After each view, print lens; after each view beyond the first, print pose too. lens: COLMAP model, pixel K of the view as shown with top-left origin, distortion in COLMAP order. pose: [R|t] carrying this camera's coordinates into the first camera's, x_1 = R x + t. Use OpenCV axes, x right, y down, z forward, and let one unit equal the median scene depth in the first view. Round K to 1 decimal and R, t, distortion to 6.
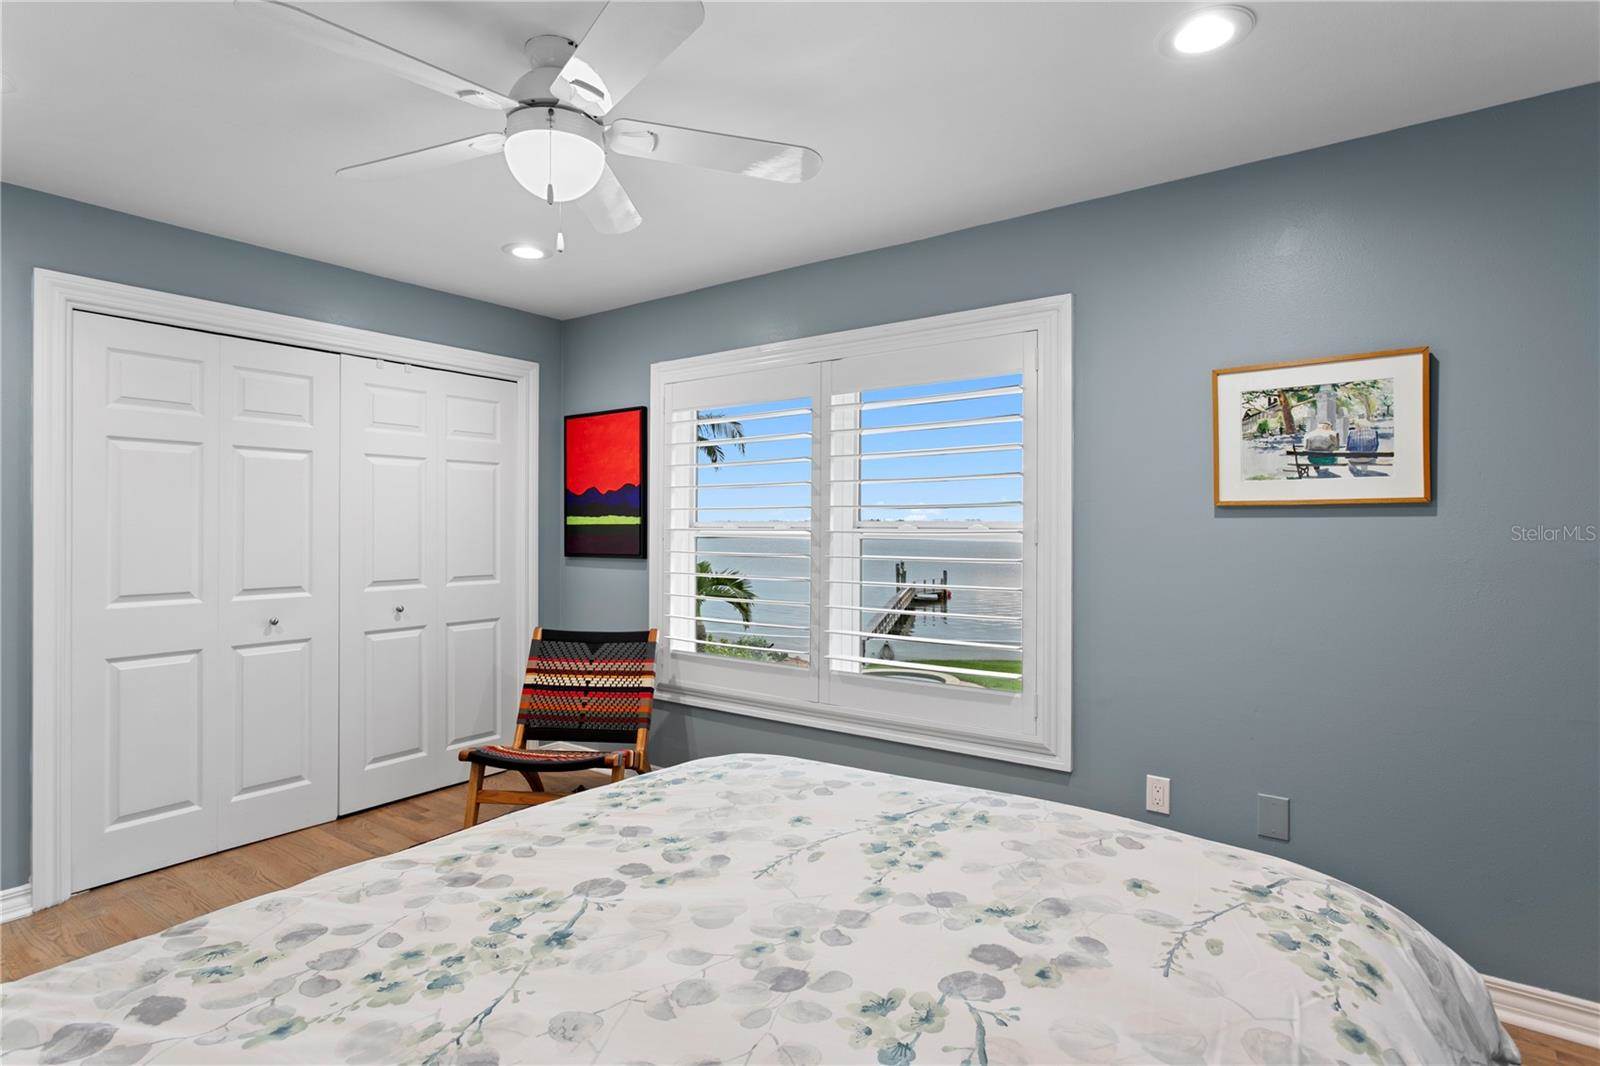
lens RADIAL K [[840.0, 0, 786.7], [0, 840.0, 528.5], [0, 0, 1]] dist [-0.012725, -0.001029]
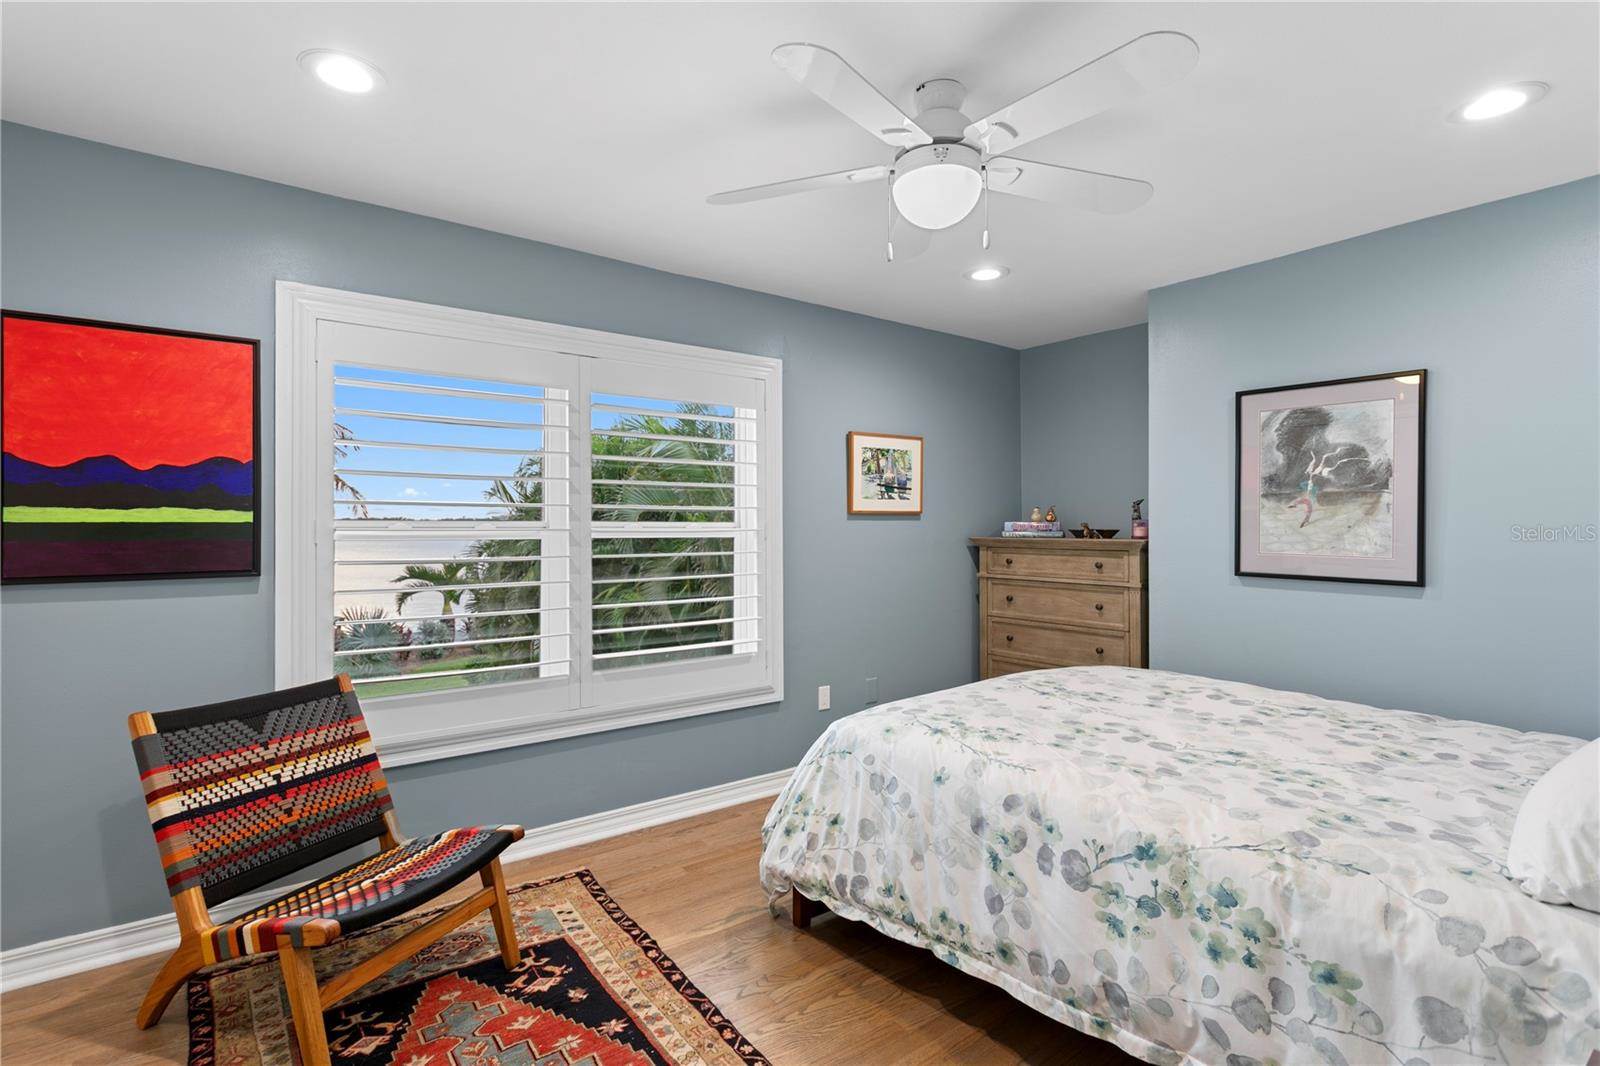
lens RADIAL K [[779.3, 0, 799.4], [0, 779.3, 528.2], [0, 0, 1]] dist [0.002575, 0.001636]
pose [[0.263504, -0.001022, 0.964658, -0.902084], [0.005701, 0.999984, -0.000498, 0.002652], [-0.964641, 0.005631, 0.263506, 0.619860]]
